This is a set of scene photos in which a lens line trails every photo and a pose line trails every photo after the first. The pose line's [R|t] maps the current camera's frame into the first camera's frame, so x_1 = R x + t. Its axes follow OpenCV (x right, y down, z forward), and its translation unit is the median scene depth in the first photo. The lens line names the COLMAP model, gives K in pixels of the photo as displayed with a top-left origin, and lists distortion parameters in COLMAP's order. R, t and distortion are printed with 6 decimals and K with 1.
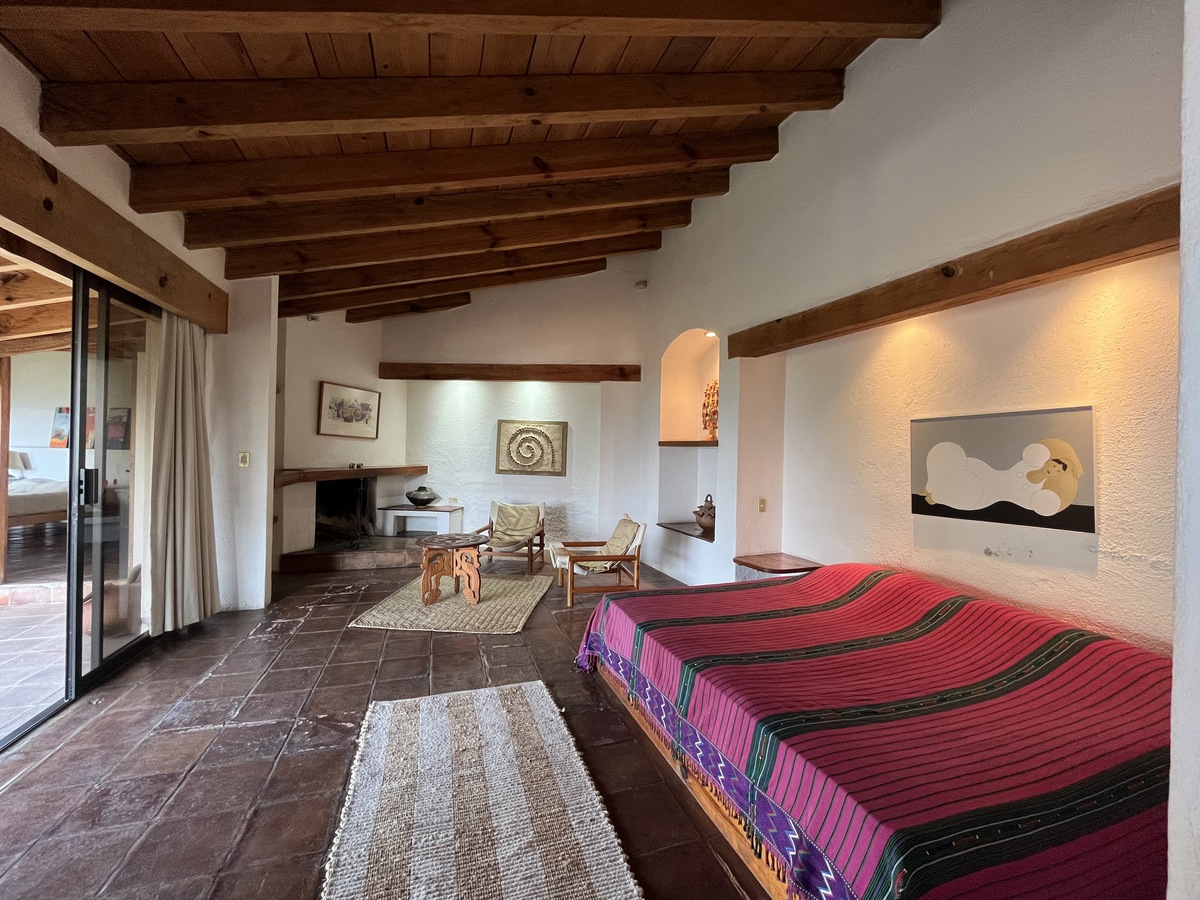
lens RADIAL K [[487.0, 0, 597.8], [0, 487.0, 449.6], [0, 0, 1]] dist [-0.004150, -0.000572]
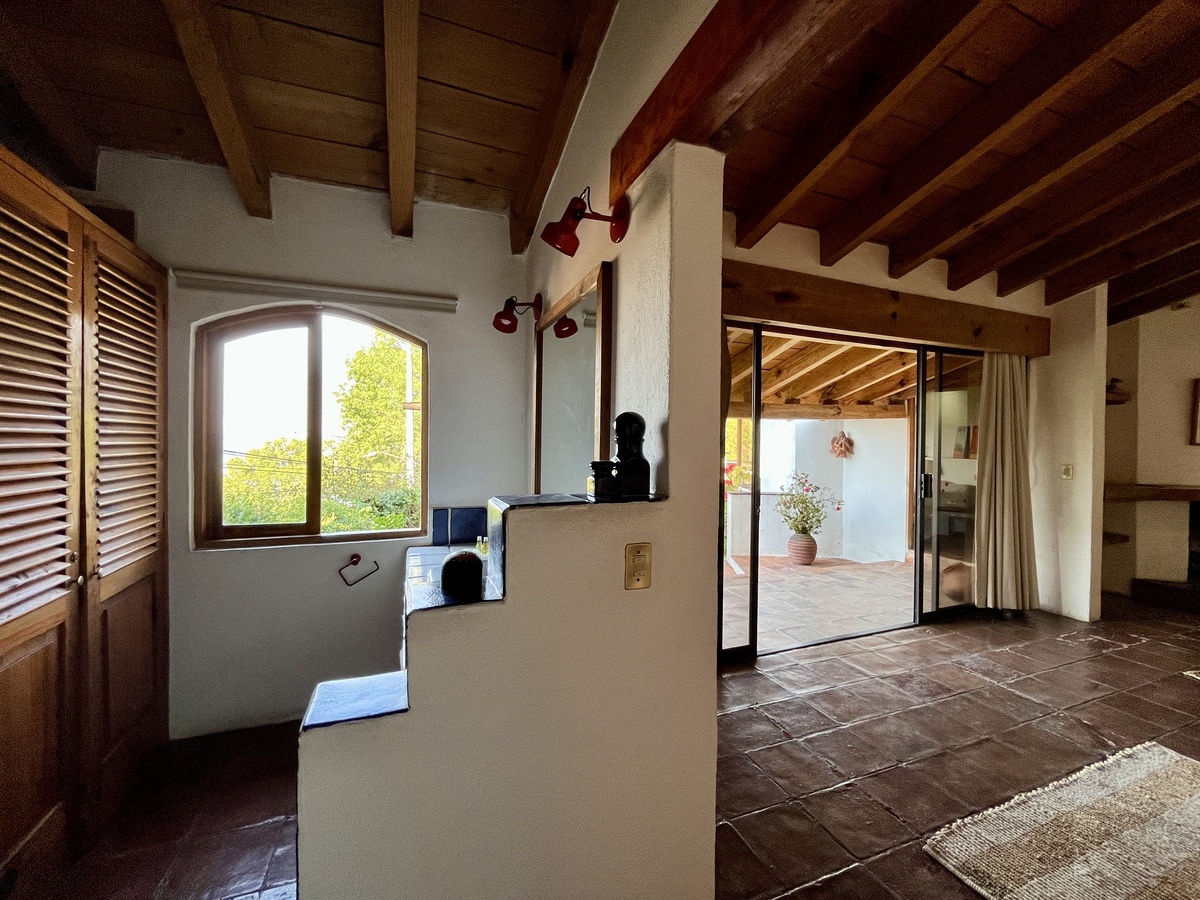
lens RADIAL K [[487.0, 0, 597.8], [0, 487.0, 449.6], [0, 0, 1]] dist [-0.004150, -0.000572]
pose [[0.054485, -0.011841, -0.998444, 0.262594], [-0.008572, 0.999887, -0.012326, -0.005777], [0.998478, 0.009230, 0.054377, -0.063691]]
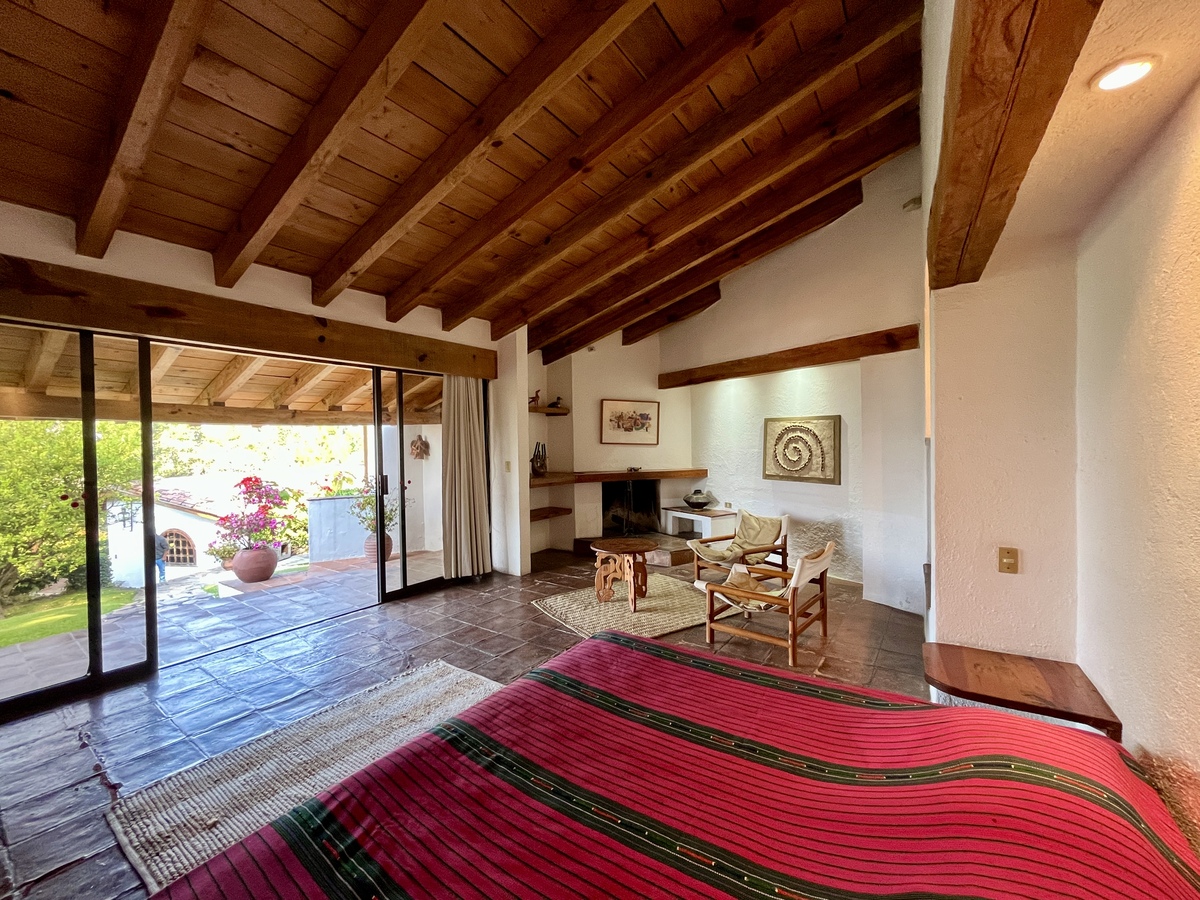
lens RADIAL K [[487.0, 0, 597.8], [0, 487.0, 449.6], [0, 0, 1]] dist [-0.004150, -0.000572]
pose [[0.593817, -0.020305, -0.804344, 0.565551], [0.028153, 0.999594, -0.004451, -0.015547], [0.804108, -0.020002, 0.594147, 0.386346]]
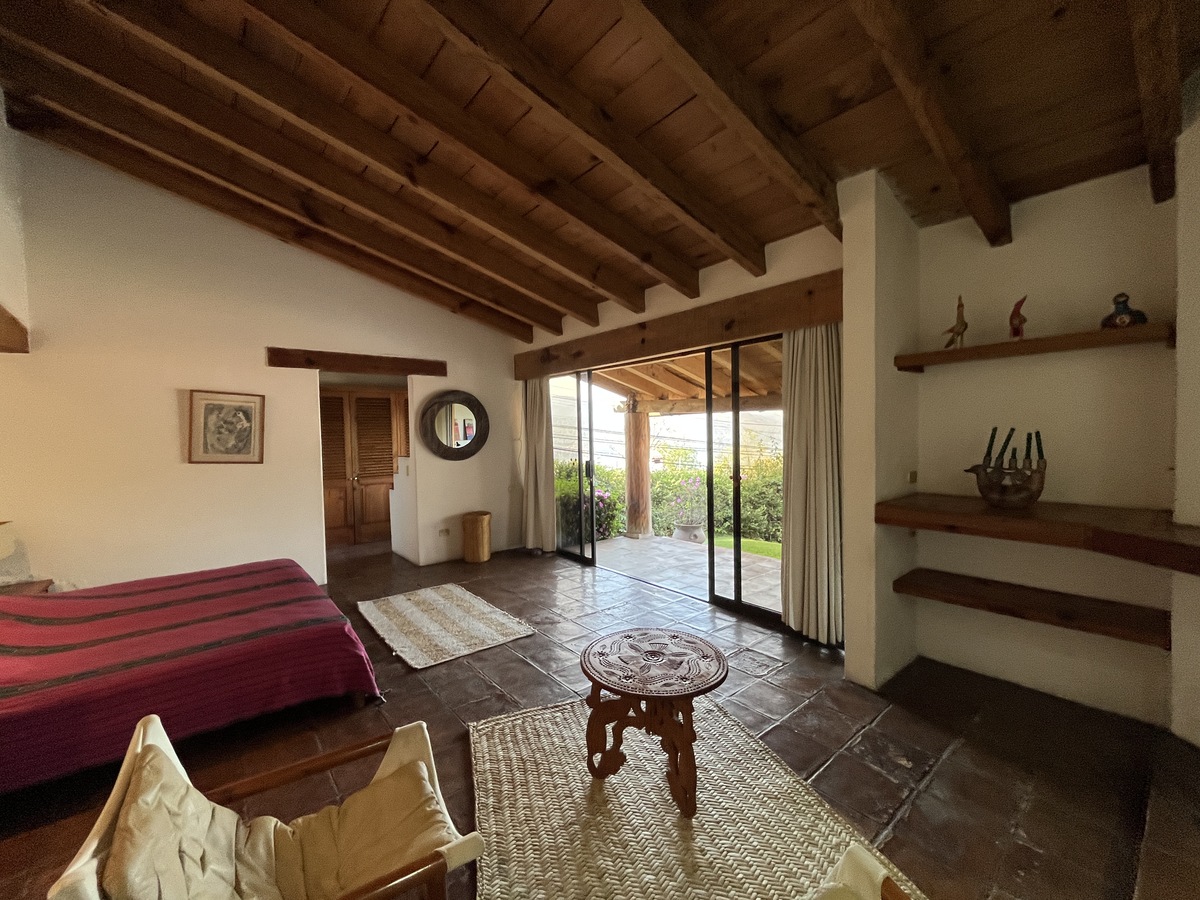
lens RADIAL K [[487.0, 0, 597.8], [0, 487.0, 449.6], [0, 0, 1]] dist [-0.004150, -0.000572]
pose [[-0.935590, 0.009390, -0.352965, -0.084510], [-0.000387, 0.999618, 0.027620, -0.040640], [0.353089, 0.025978, -0.935229, 1.604841]]
